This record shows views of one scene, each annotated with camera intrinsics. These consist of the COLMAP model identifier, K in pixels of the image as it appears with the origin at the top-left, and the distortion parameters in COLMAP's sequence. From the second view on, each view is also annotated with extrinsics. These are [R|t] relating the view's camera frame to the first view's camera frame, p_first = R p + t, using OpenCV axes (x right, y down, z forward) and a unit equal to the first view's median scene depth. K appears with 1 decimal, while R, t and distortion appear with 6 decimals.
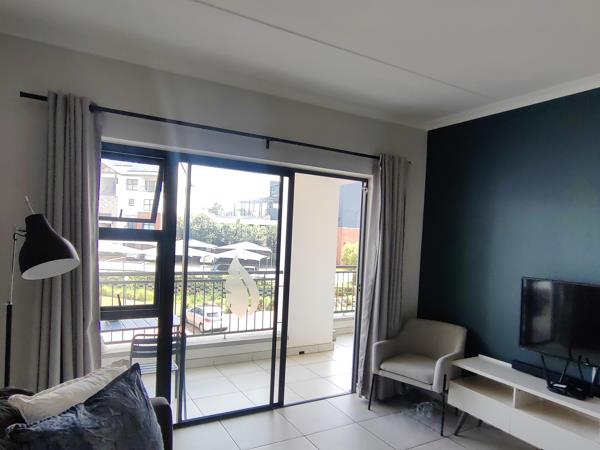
lens RADIAL K [[415.3, 0, 308.2], [0, 415.3, 248.2], [0, 0, 1]] dist [-0.006013, 0.003809]
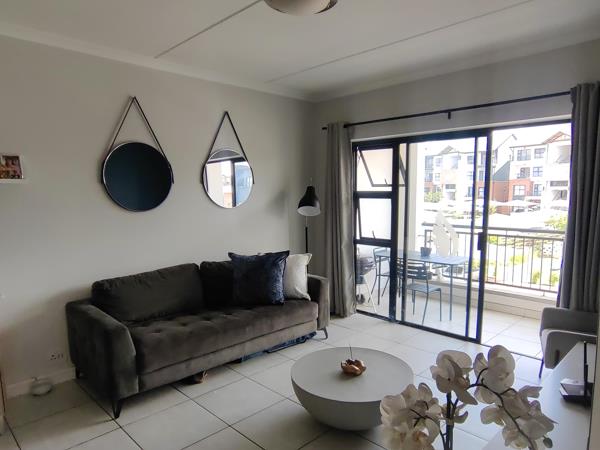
lens RADIAL K [[415.3, 0, 302.0], [0, 415.3, 229.4], [0, 0, 1]] dist [-0.006013, 0.003809]
pose [[0.251681, 0.035239, -0.967168, 0.898590], [-0.021262, 0.999297, 0.030877, 0.050114], [0.967577, 0.012793, 0.252254, 0.257181]]
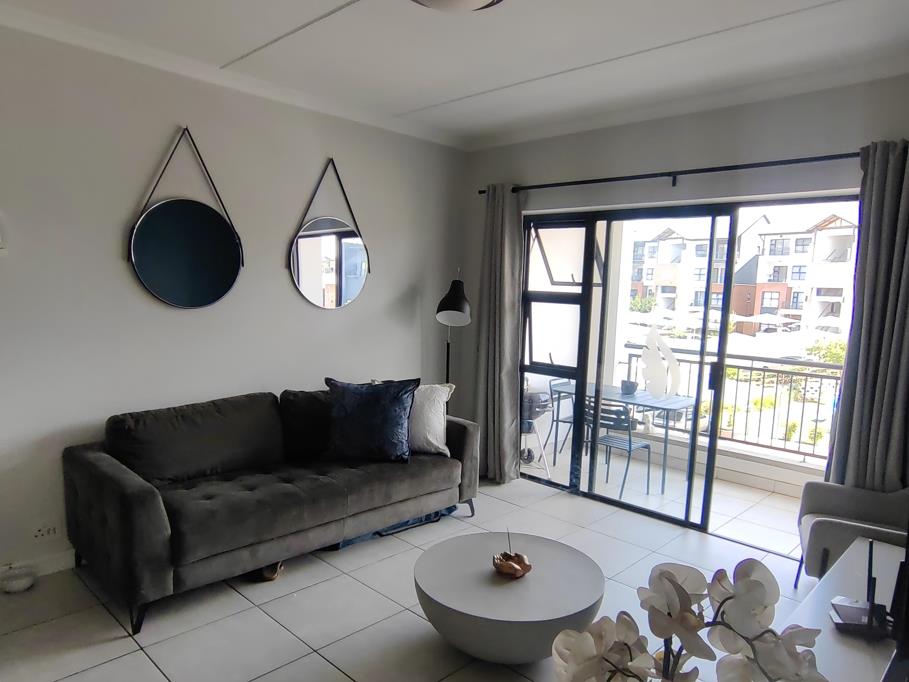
lens RADIAL K [[629.2, 0, 463.4], [0, 629.2, 345.8], [0, 0, 1]] dist [-0.006013, 0.003809]
pose [[0.281425, 0.047156, -0.958424, 0.873715], [-0.062061, 0.997595, 0.030861, 0.047162], [0.957574, 0.050796, 0.283675, 0.266710]]
